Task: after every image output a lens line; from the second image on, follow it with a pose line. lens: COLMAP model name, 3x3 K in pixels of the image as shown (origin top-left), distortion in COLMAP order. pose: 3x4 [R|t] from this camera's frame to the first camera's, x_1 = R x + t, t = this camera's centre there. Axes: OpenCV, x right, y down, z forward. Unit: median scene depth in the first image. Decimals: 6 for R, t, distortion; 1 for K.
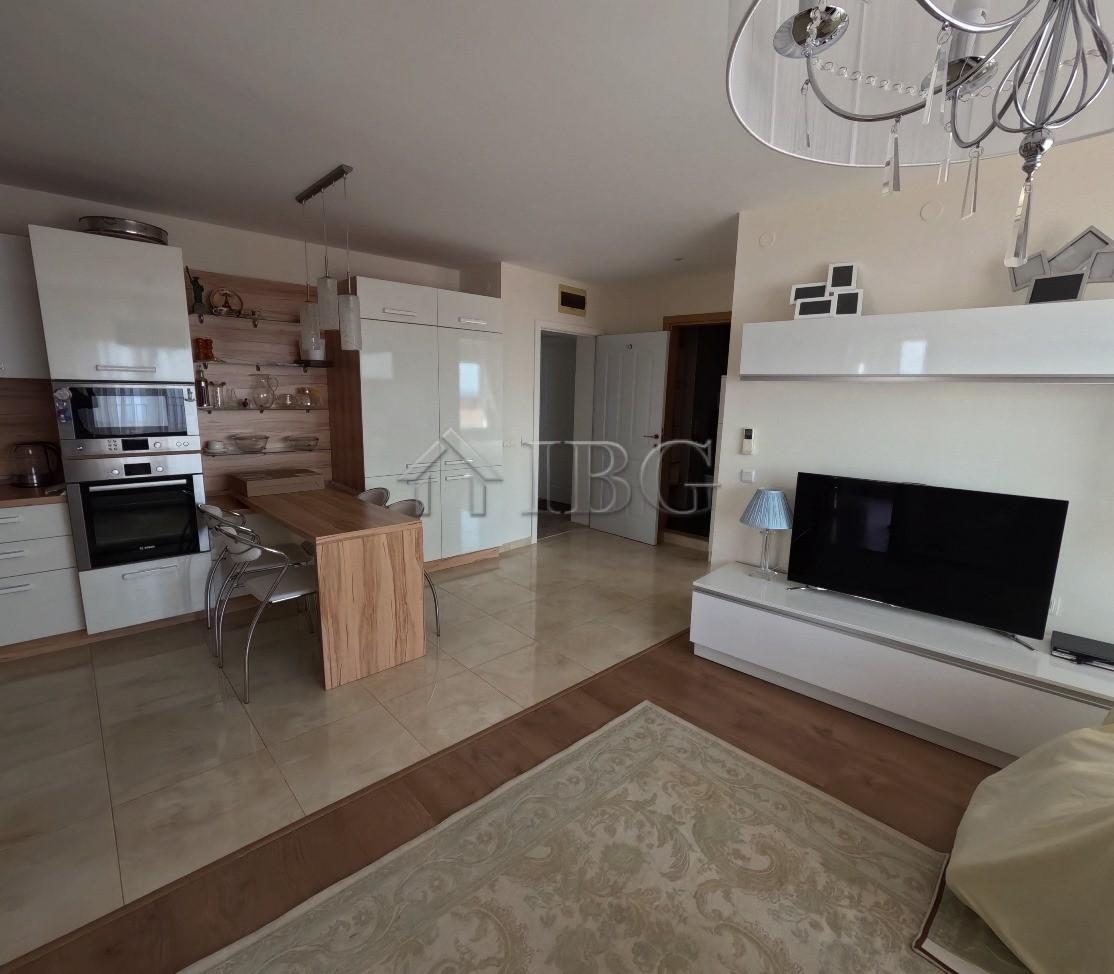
lens RADIAL K [[537.9, 0, 556.5], [0, 537.9, 487.6], [0, 0, 1]] dist [0.001838, 0.001629]
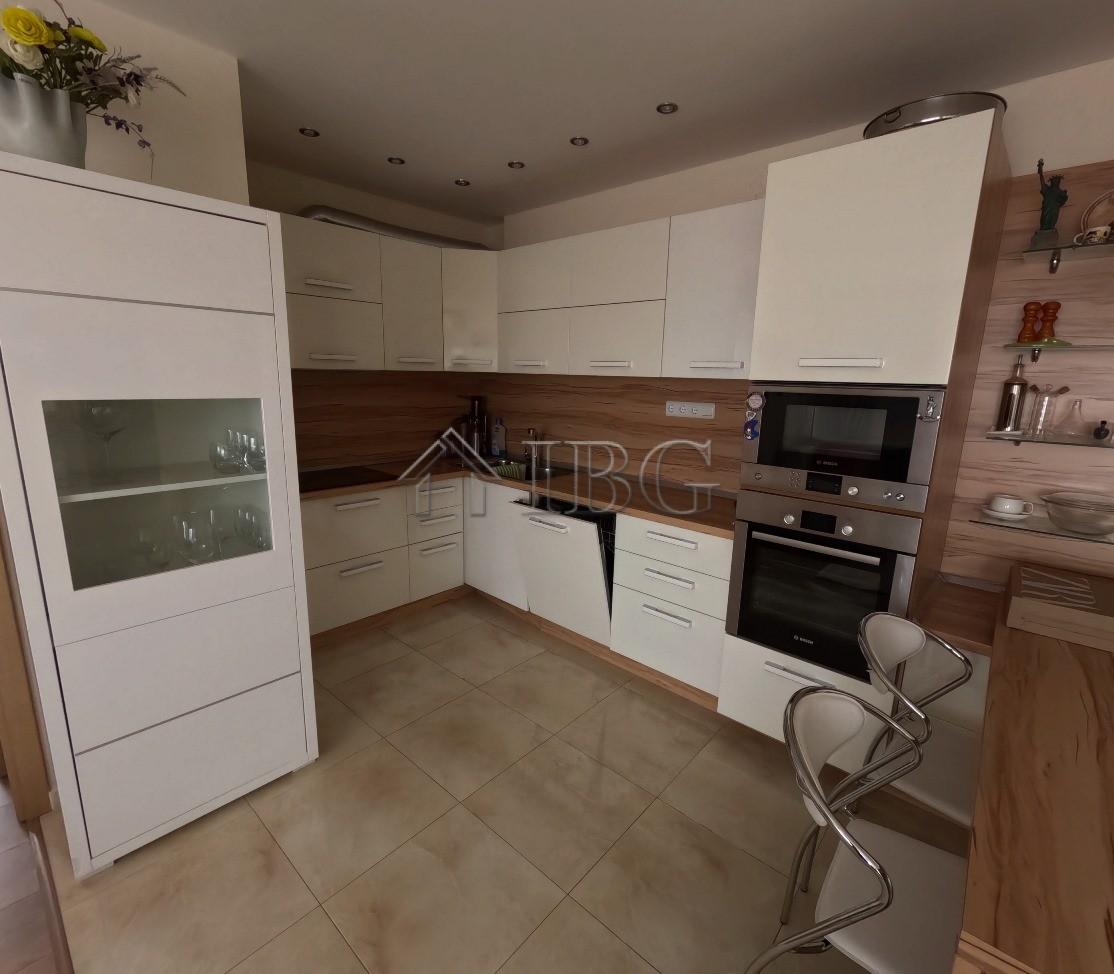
lens RADIAL K [[537.9, 0, 563.4], [0, 537.9, 489.7], [0, 0, 1]] dist [0.001838, 0.001629]
pose [[0.107960, 0.187957, -0.976226, -0.214417], [-0.201212, 0.965773, 0.163693, -0.123647], [0.973580, 0.178756, 0.142084, 0.662894]]
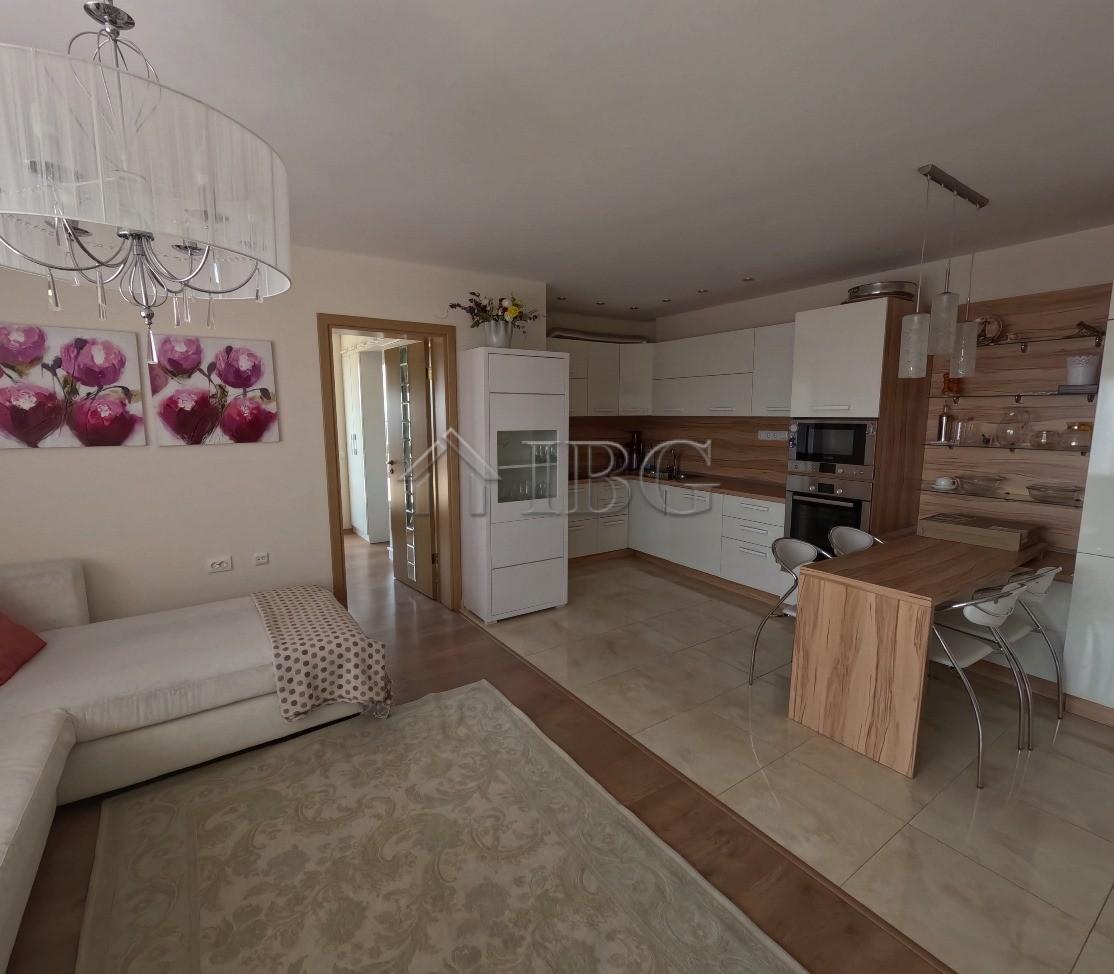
lens RADIAL K [[537.9, 0, 557.9], [0, 537.9, 491.7], [0, 0, 1]] dist [0.001838, 0.001629]
pose [[-0.143116, 0.119544, -0.982460, 0.565091], [-0.181197, 0.972735, 0.144756, -0.101912], [0.972978, 0.198736, -0.117553, 0.596648]]
